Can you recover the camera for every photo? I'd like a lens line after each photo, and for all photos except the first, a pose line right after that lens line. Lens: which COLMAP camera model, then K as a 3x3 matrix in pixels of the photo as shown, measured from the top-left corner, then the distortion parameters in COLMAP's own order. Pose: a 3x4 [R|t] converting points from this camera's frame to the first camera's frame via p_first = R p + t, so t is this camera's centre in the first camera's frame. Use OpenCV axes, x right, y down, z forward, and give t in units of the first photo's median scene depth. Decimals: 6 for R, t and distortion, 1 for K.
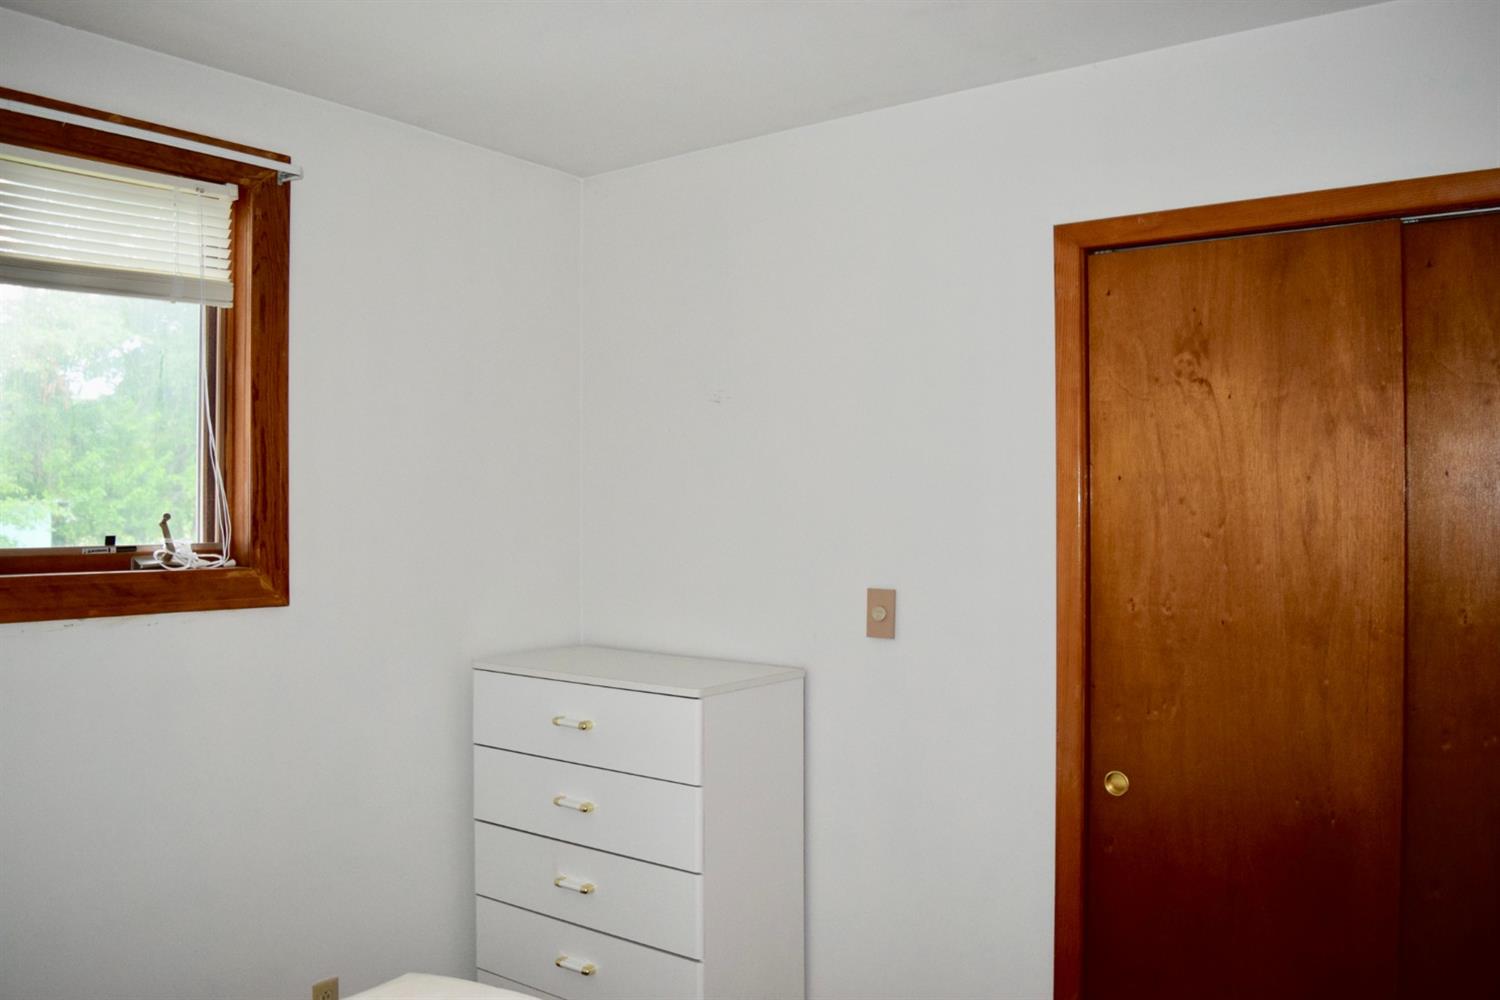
lens RADIAL K [[1179.8, 0, 750.0], [0, 1179.8, 500.0], [0, 0, 1]] dist [-0.095496, 0.021442]
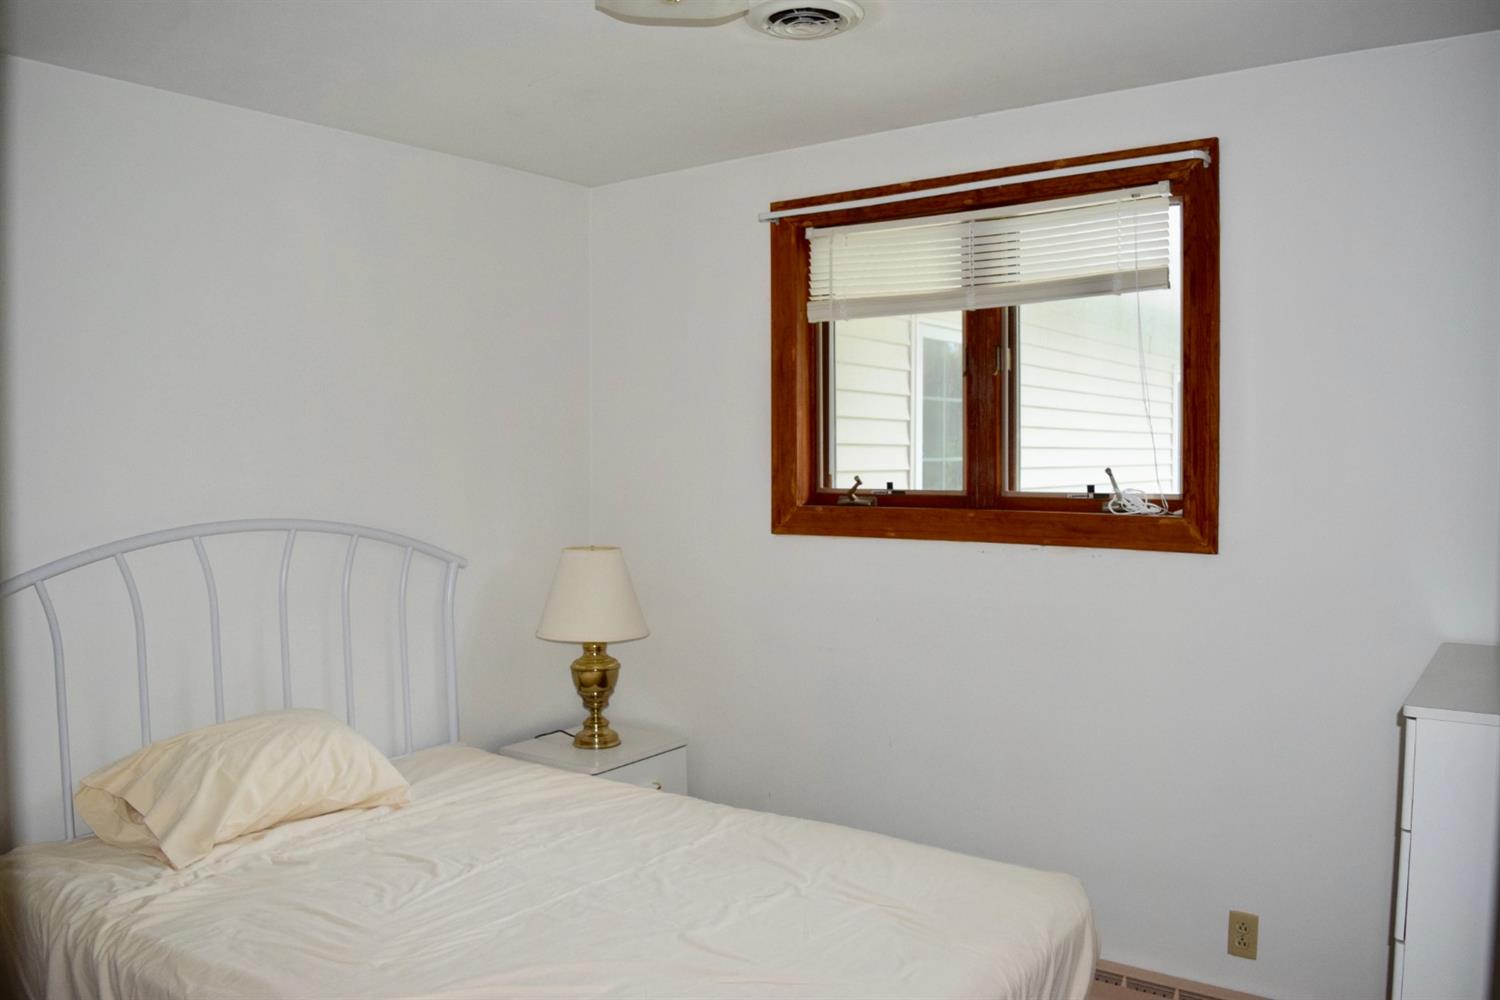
lens RADIAL K [[1179.8, 0, 750.0], [0, 1179.8, 500.0], [0, 0, 1]] dist [-0.095496, 0.021442]
pose [[0.017964, 0.039589, -0.999055, 0.729111], [0.007818, 0.999180, 0.039735, -0.006852], [0.999808, -0.008525, 0.017640, 0.583573]]
